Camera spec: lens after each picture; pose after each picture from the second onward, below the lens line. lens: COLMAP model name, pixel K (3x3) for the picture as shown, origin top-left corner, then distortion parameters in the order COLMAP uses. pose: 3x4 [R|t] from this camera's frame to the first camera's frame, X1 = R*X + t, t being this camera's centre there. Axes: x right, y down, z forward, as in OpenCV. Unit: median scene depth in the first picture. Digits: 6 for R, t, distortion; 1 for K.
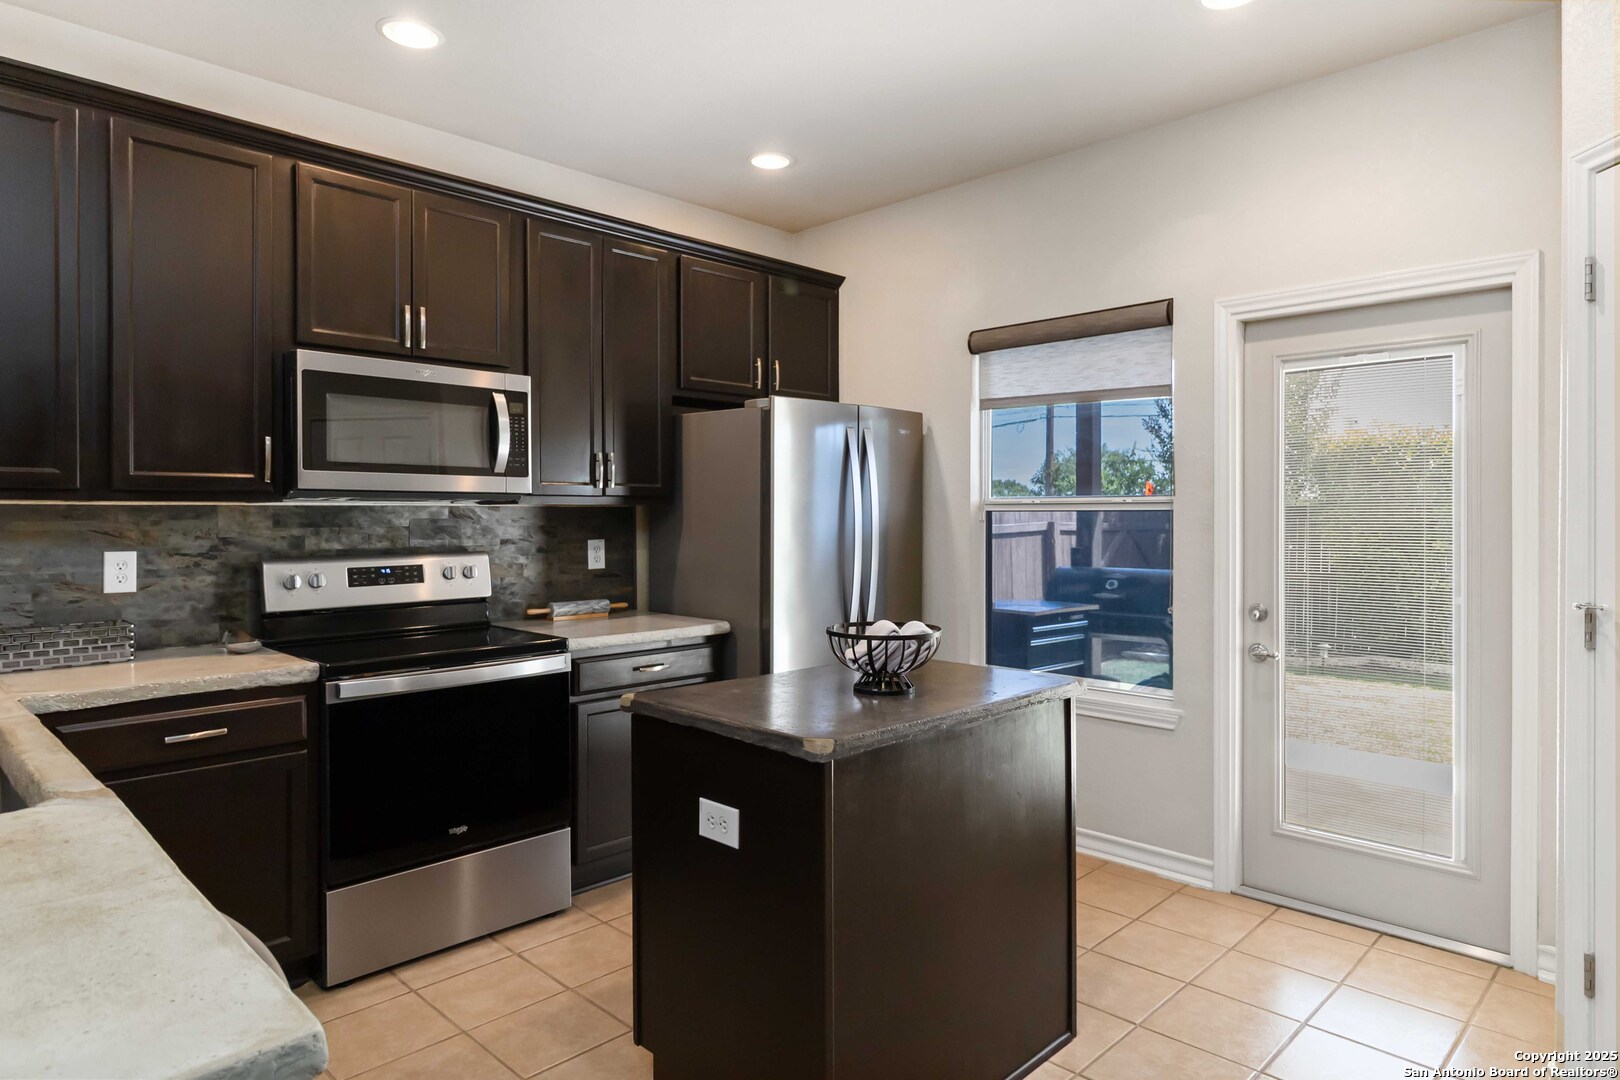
lens RADIAL K [[950.3, 0, 807.9], [0, 950.3, 518.5], [0, 0, 1]] dist [0.007663, -0.001626]
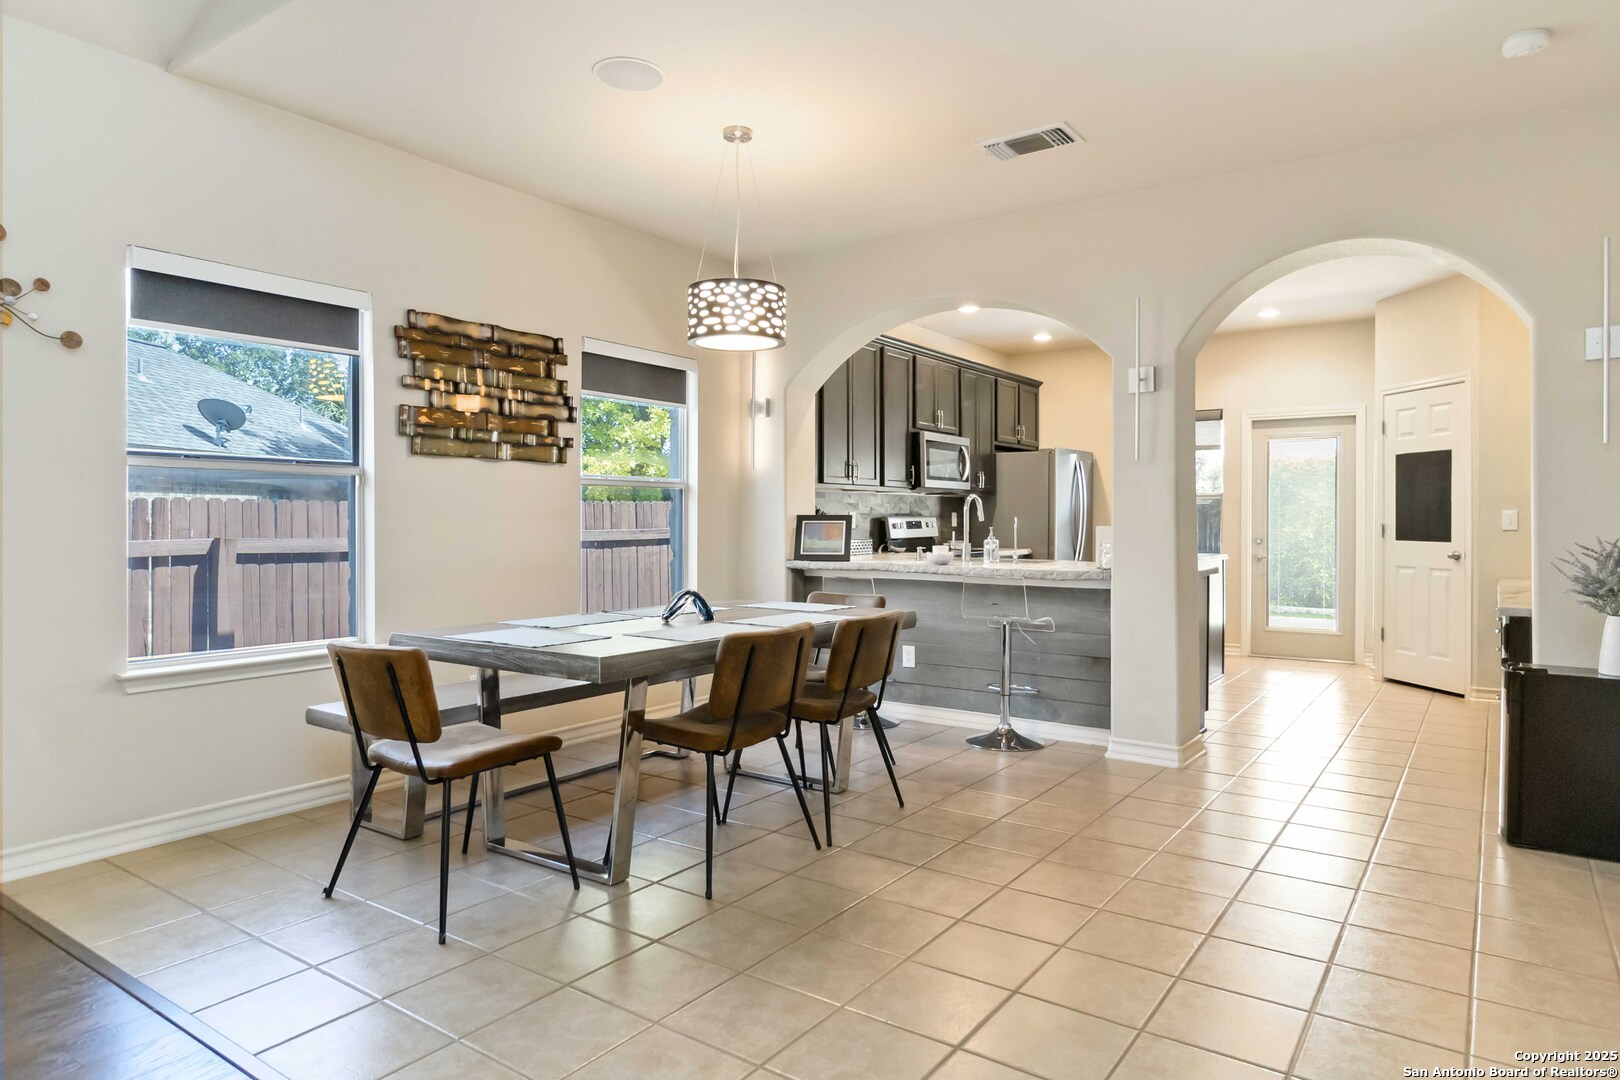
lens RADIAL K [[950.3, 0, 818.0], [0, 950.3, 525.1], [0, 0, 1]] dist [0.007663, -0.001626]
pose [[0.986585, 0.000797, 0.163248, -0.955244], [-0.001142, 0.999997, 0.002019, 0.051225], [-0.163246, -0.002178, 0.986583, -1.122198]]
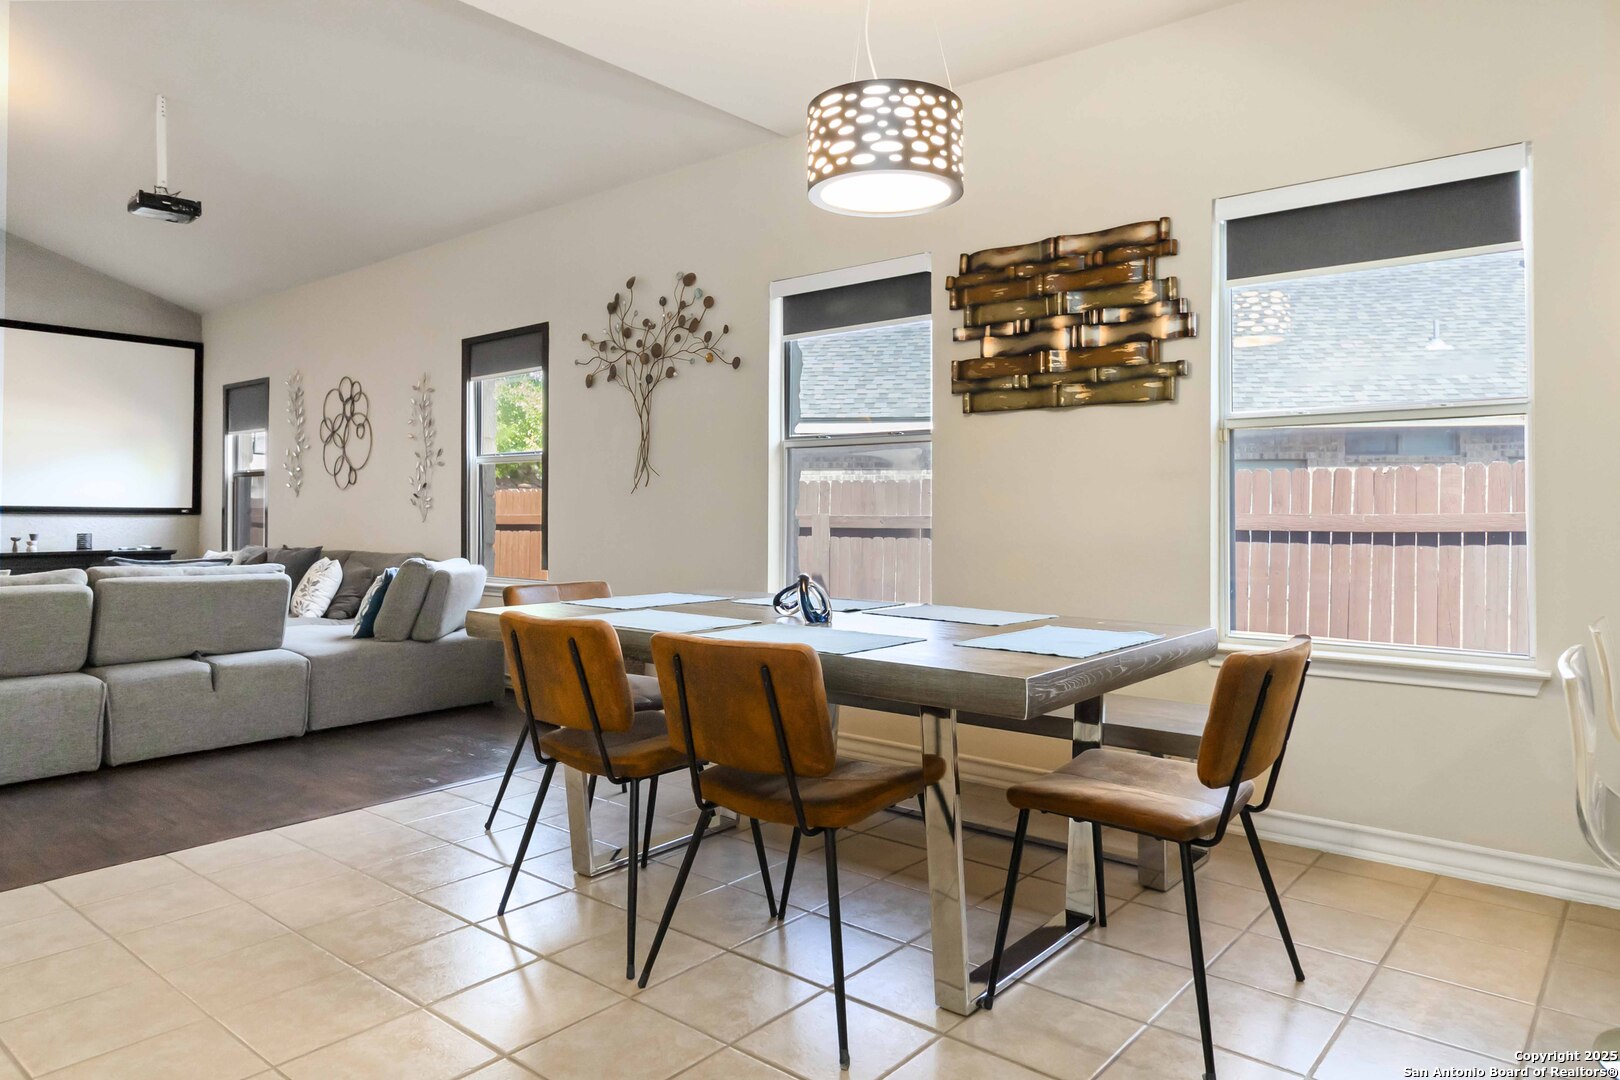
lens RADIAL K [[1027.0, 0, 829.8], [0, 1027.0, 495.9], [0, 0, 1]] dist [0.006364, 0.000840]
pose [[0.097544, -0.009398, -0.995187, -0.155766], [-0.005858, 0.999933, -0.010017, 0.069857], [0.995214, 0.006807, 0.097482, -0.166700]]
